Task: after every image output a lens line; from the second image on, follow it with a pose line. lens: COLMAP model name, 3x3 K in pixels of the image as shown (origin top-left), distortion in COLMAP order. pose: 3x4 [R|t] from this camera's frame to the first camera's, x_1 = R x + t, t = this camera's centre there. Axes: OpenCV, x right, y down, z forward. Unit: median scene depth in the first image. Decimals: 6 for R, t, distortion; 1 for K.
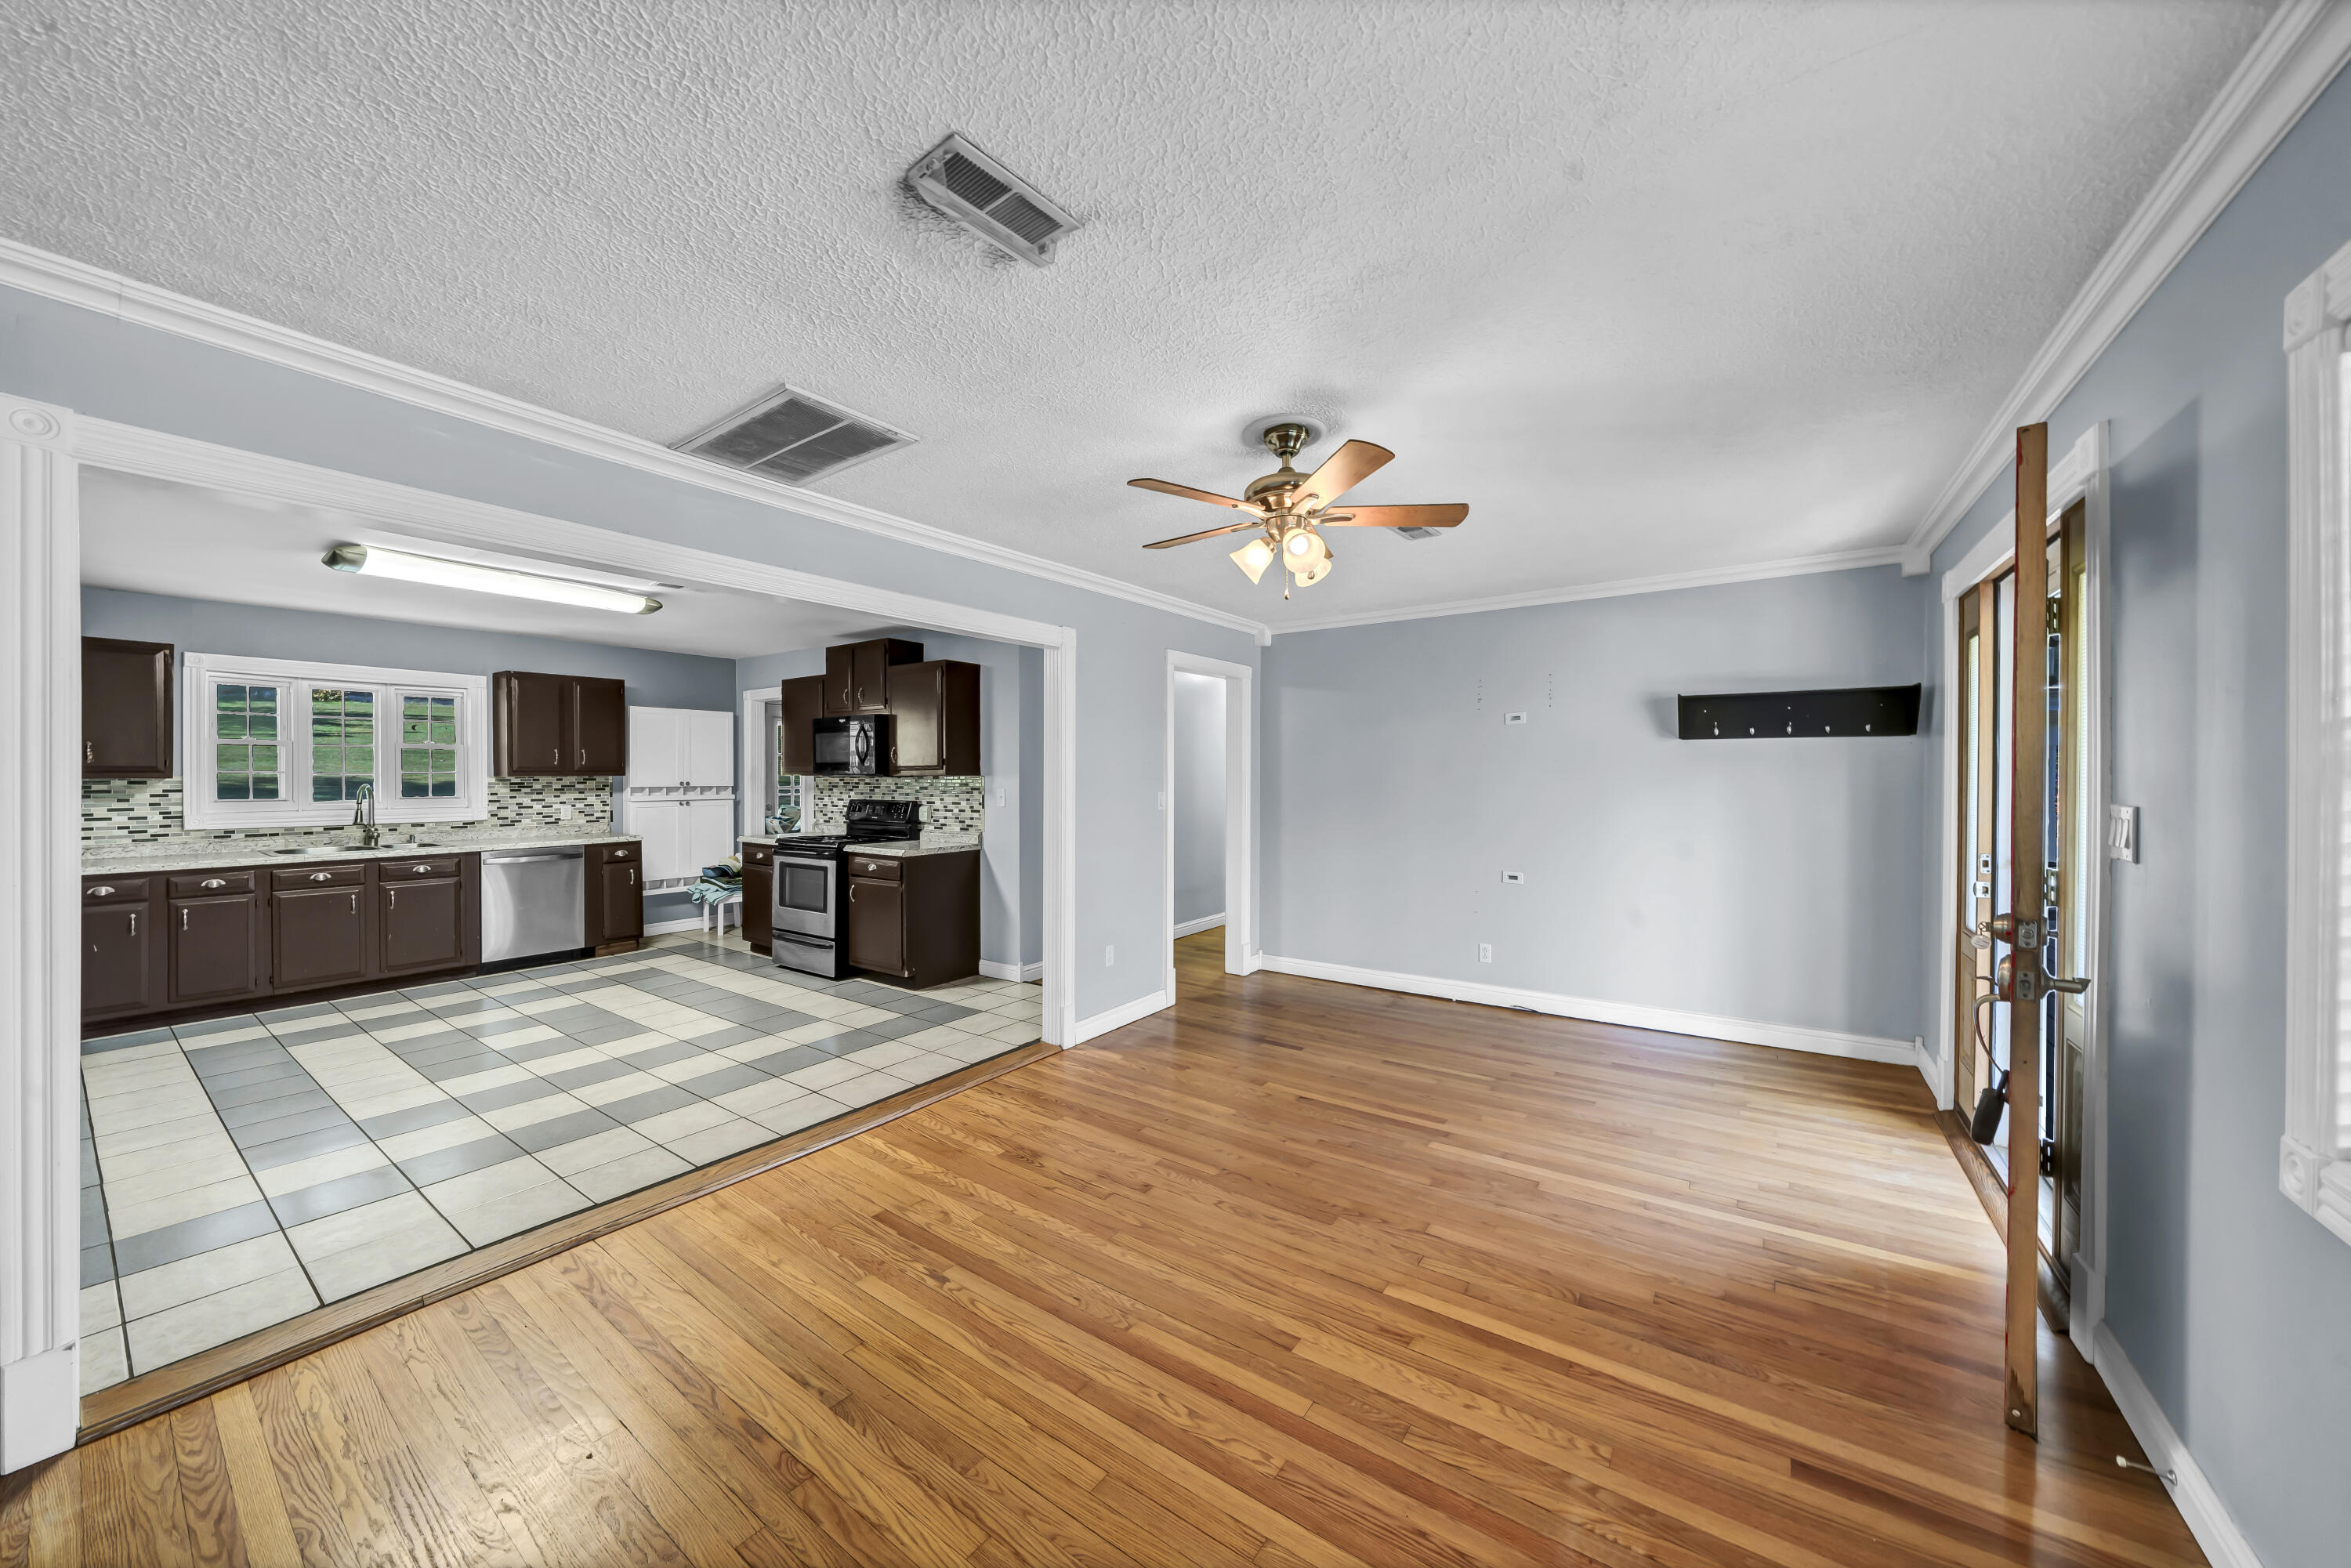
lens RADIAL K [[803.5, 0, 1171.8], [0, 803.5, 777.0], [0, 0, 1]] dist [-0.001715, -0.000092]
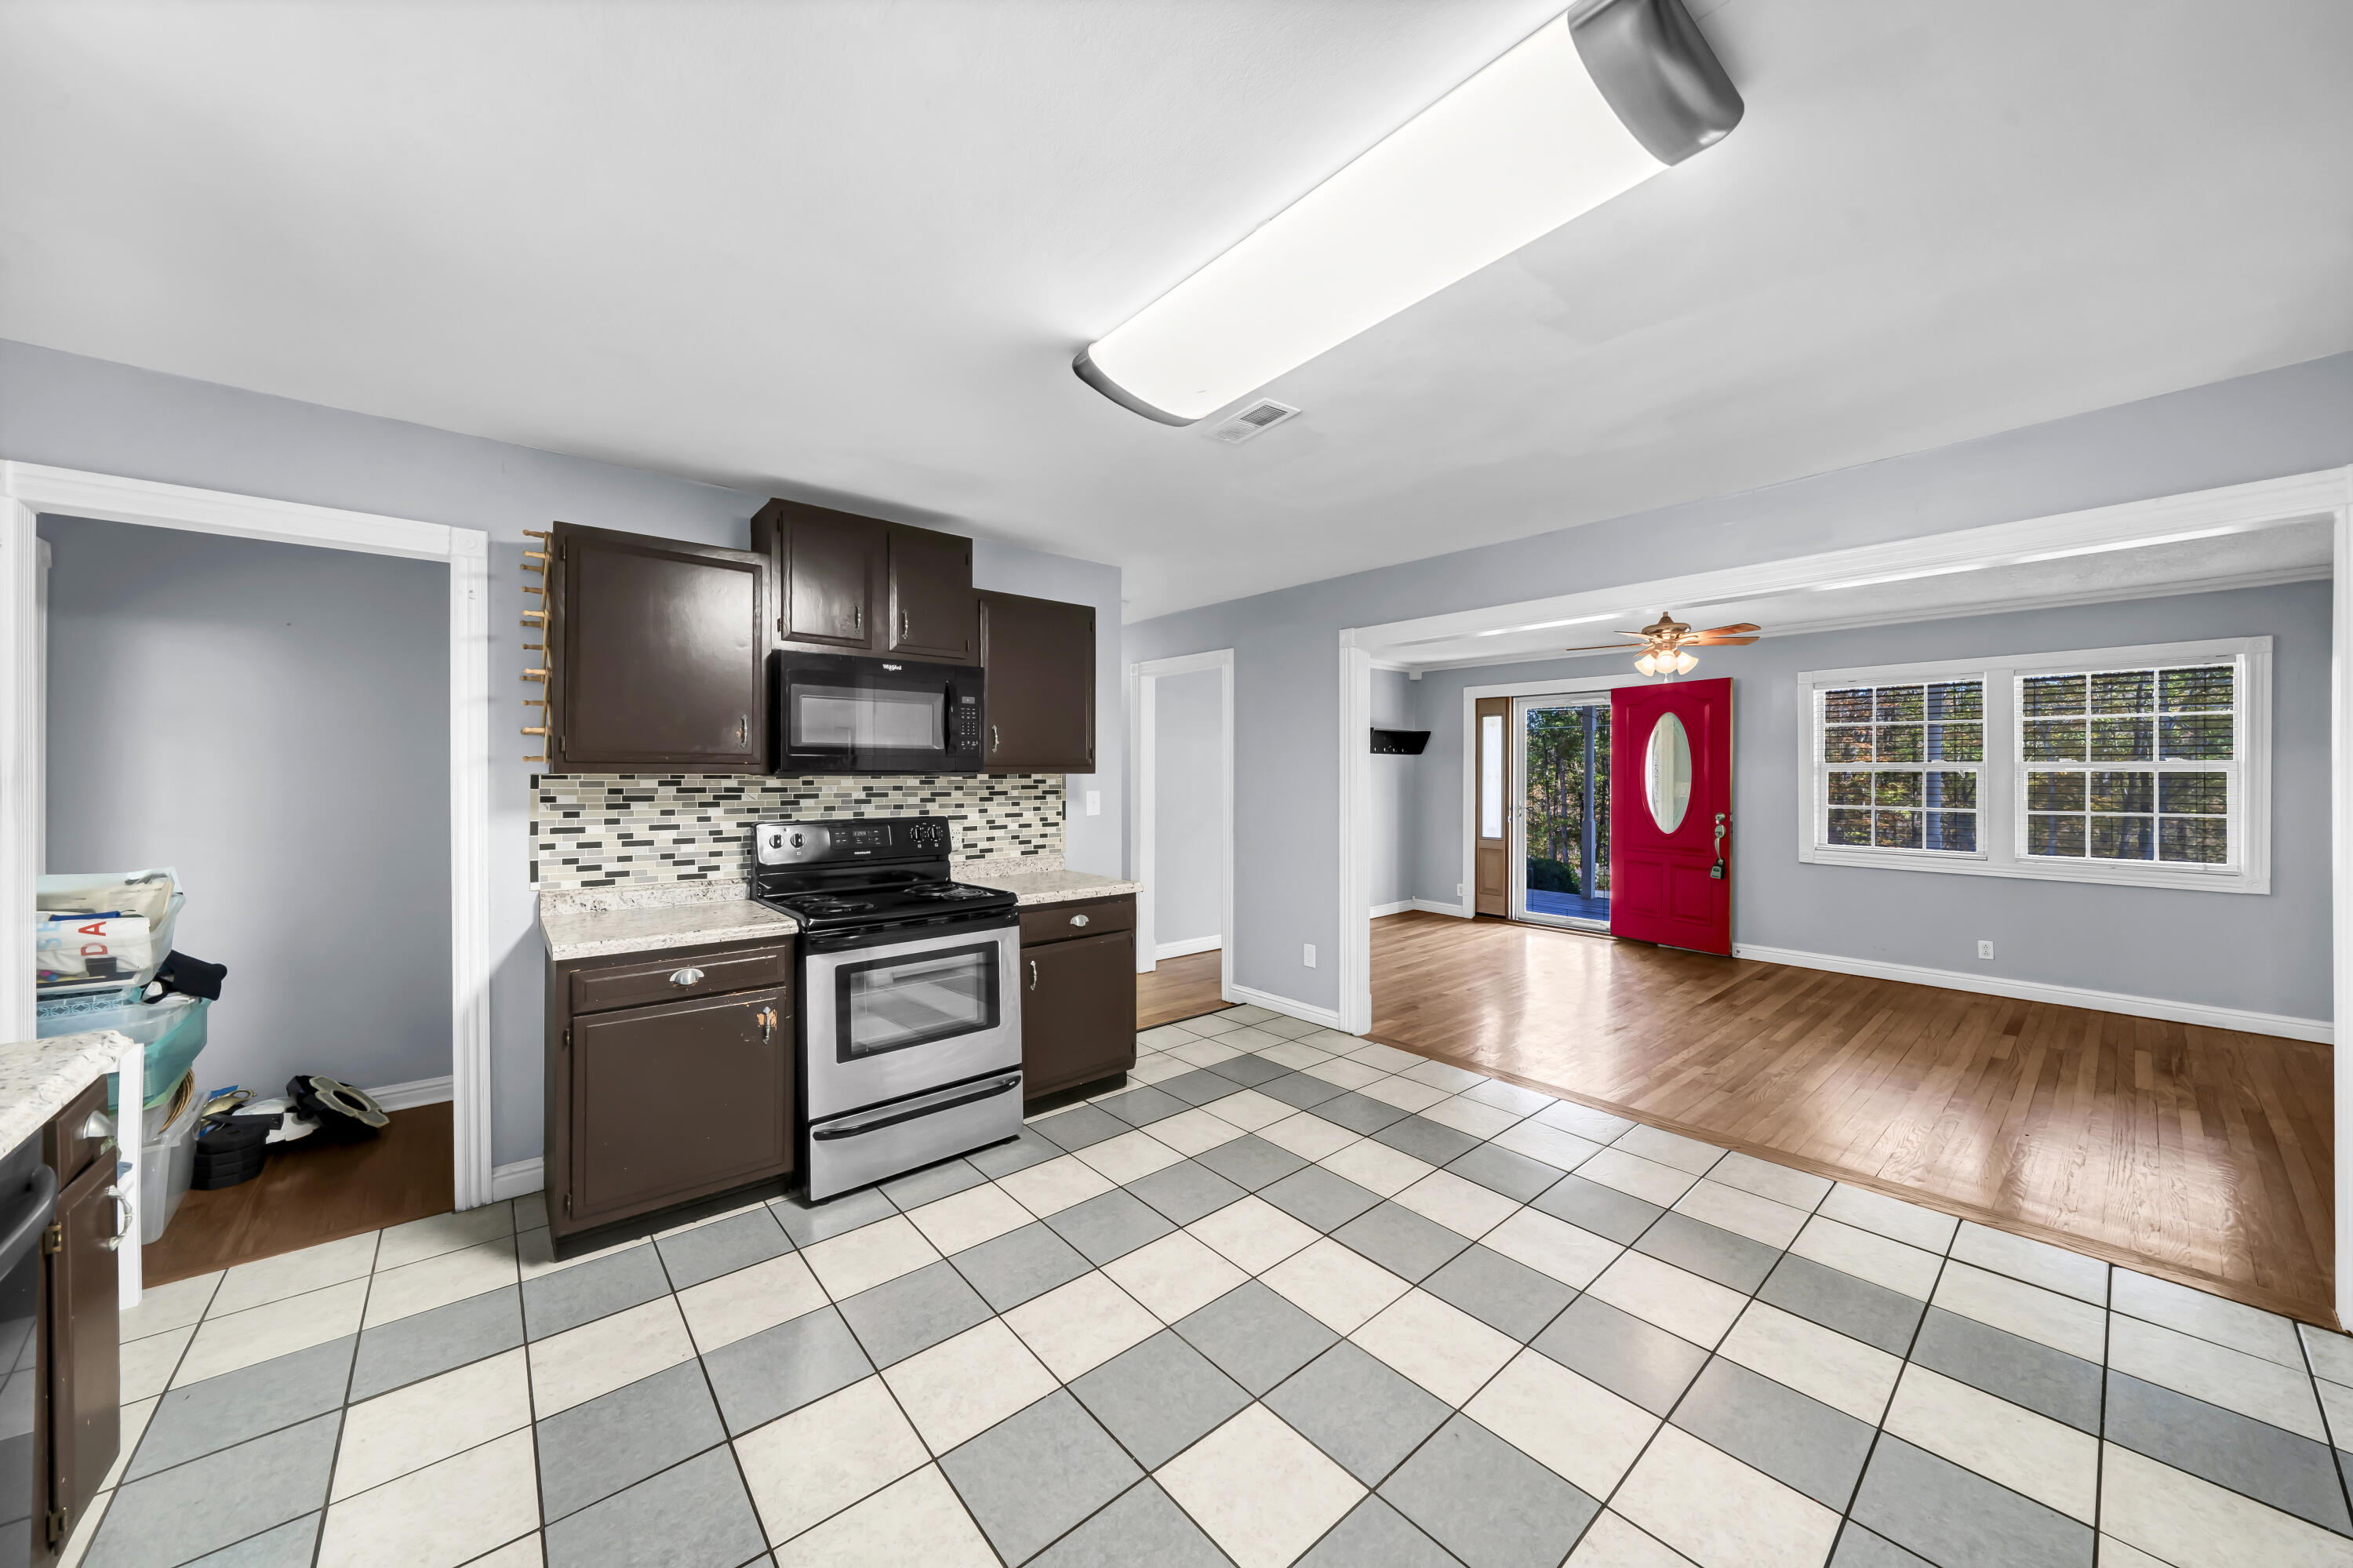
lens RADIAL K [[821.9, 0, 1173.5], [0, 821.9, 776.9], [0, 0, 1]] dist [-0.000835, -0.000078]
pose [[0.245834, -0.002594, 0.969308, -1.096589], [0.001521, 0.999996, 0.002290, 0.000151], [-0.969311, 0.000911, 0.245837, 0.877528]]
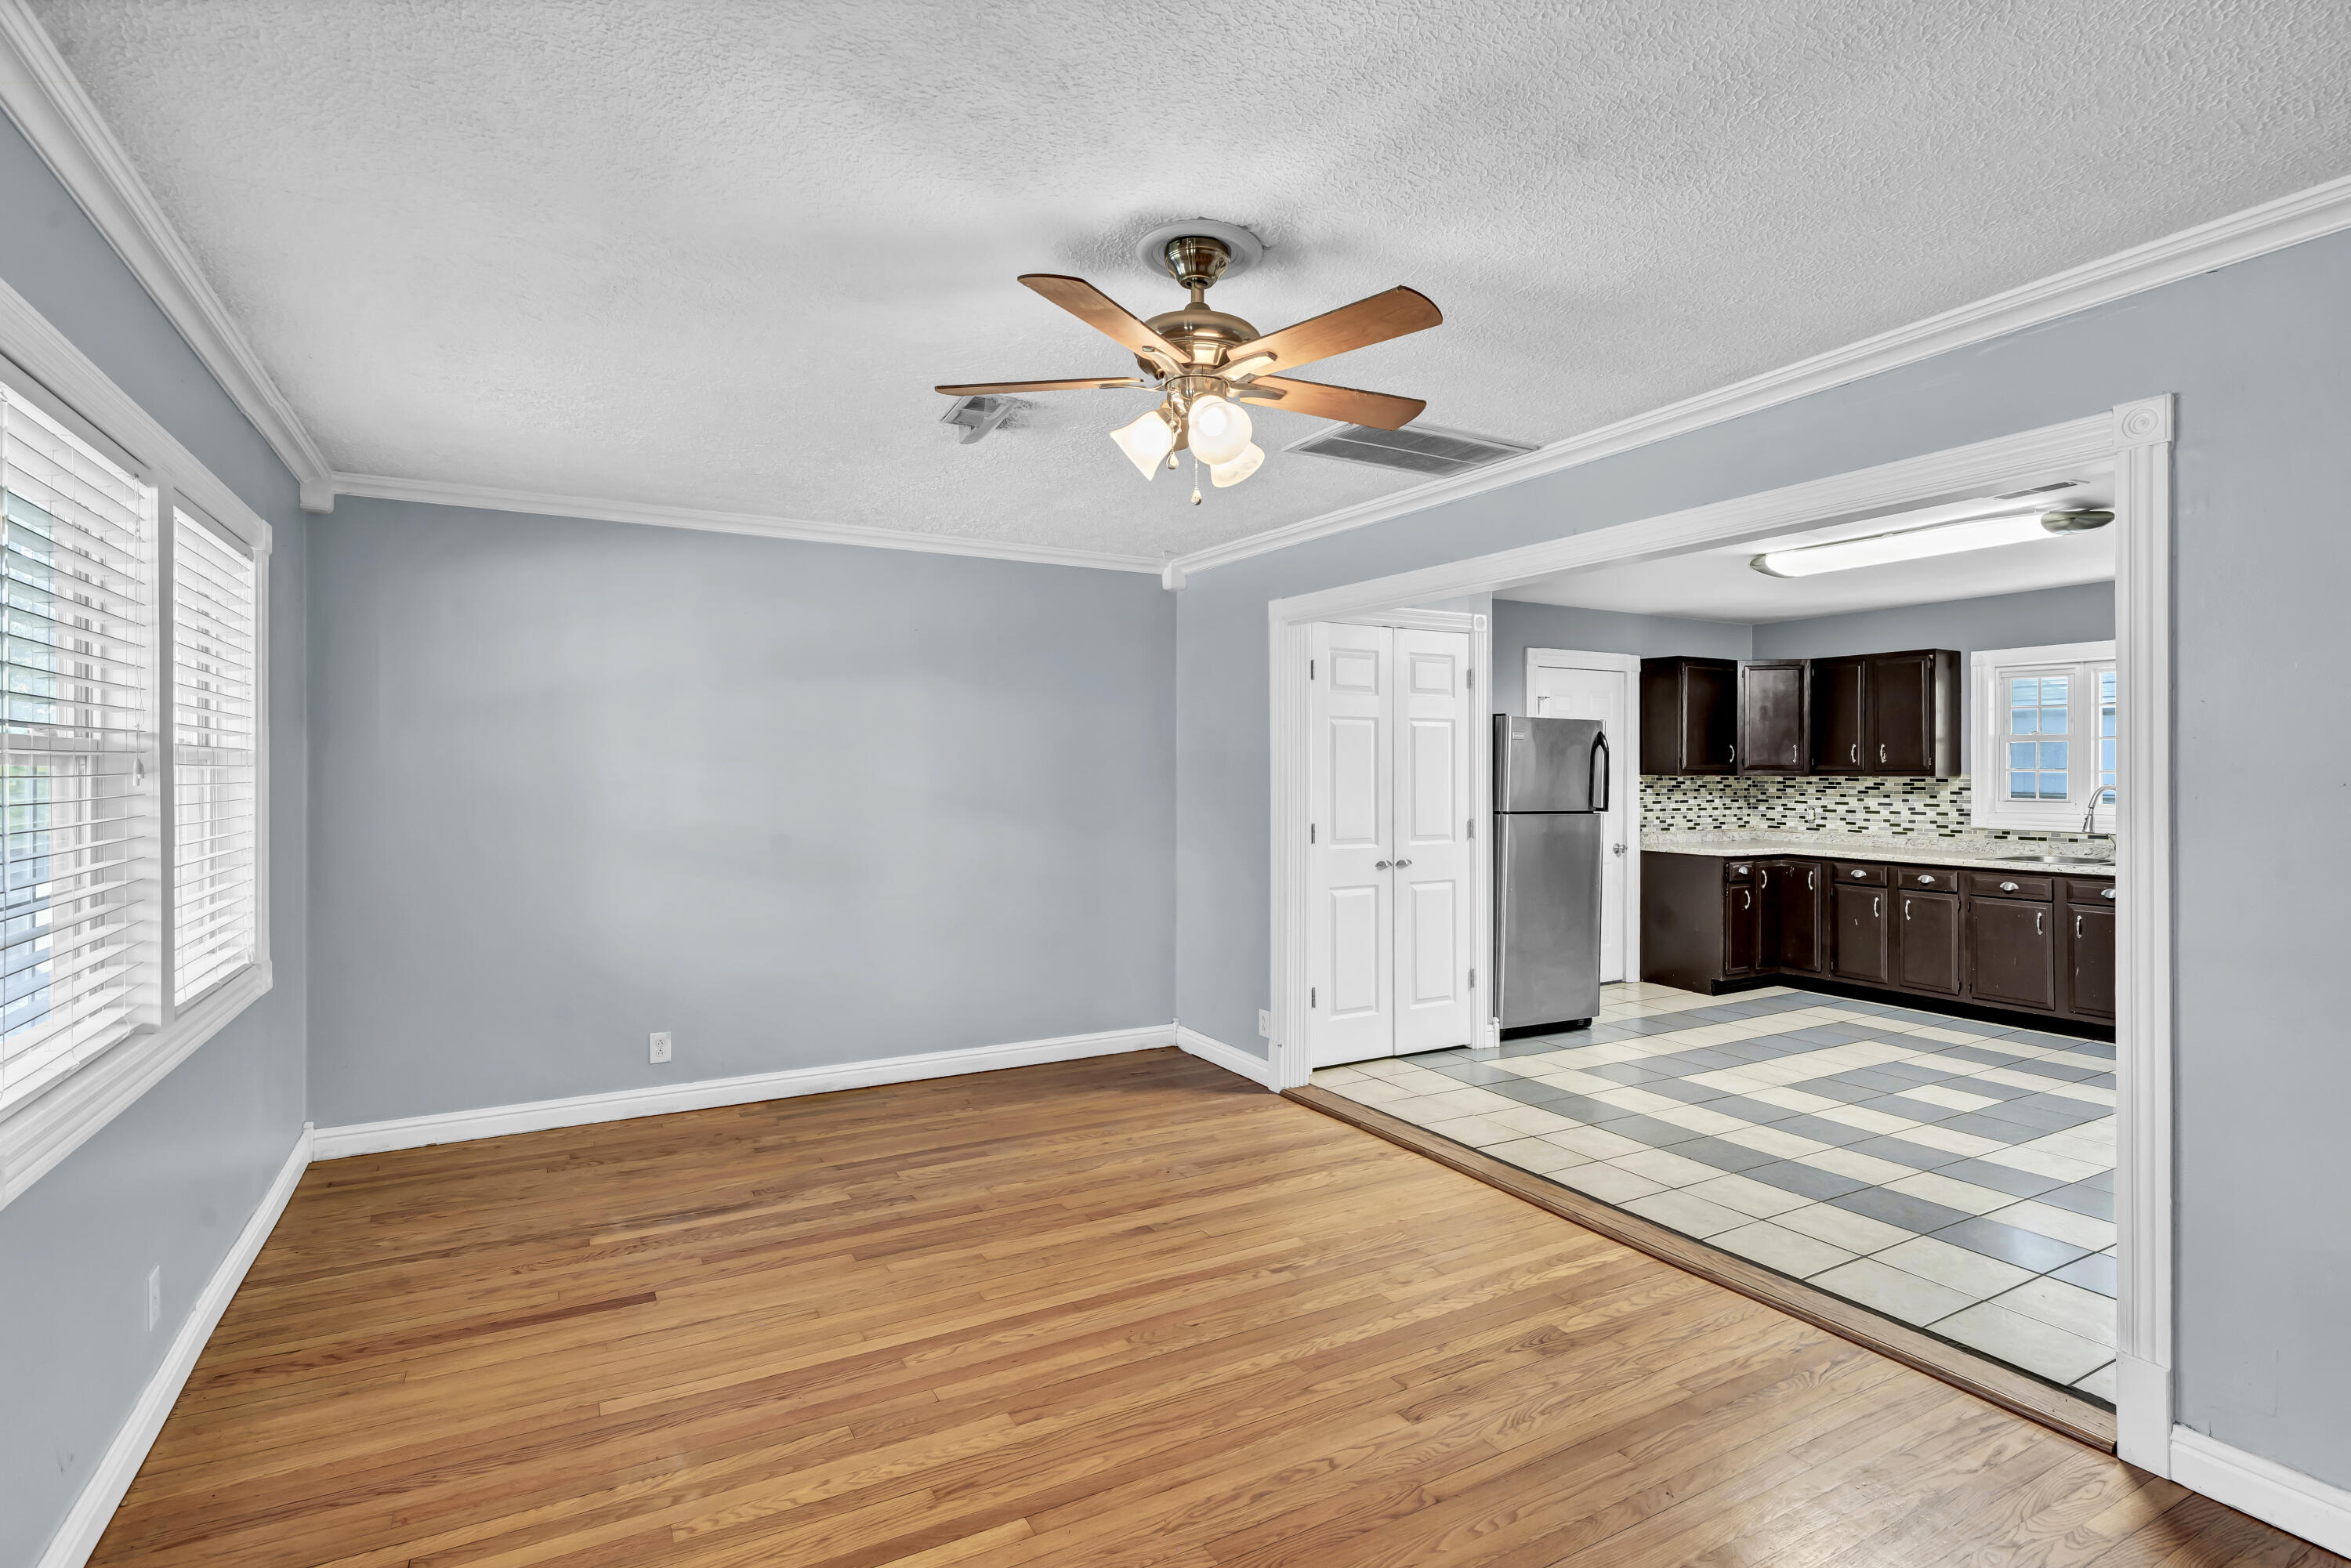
lens RADIAL K [[1149.8, 0, 1184.7], [0, 1149.8, 773.1], [0, 0, 1]] dist [0.008274, 0.000226]
pose [[-0.415379, -0.001320, -0.909647, 0.522804], [-0.003844, 0.999993, 0.000304, 0.000619], [0.909640, 0.003623, -0.415381, 0.723544]]
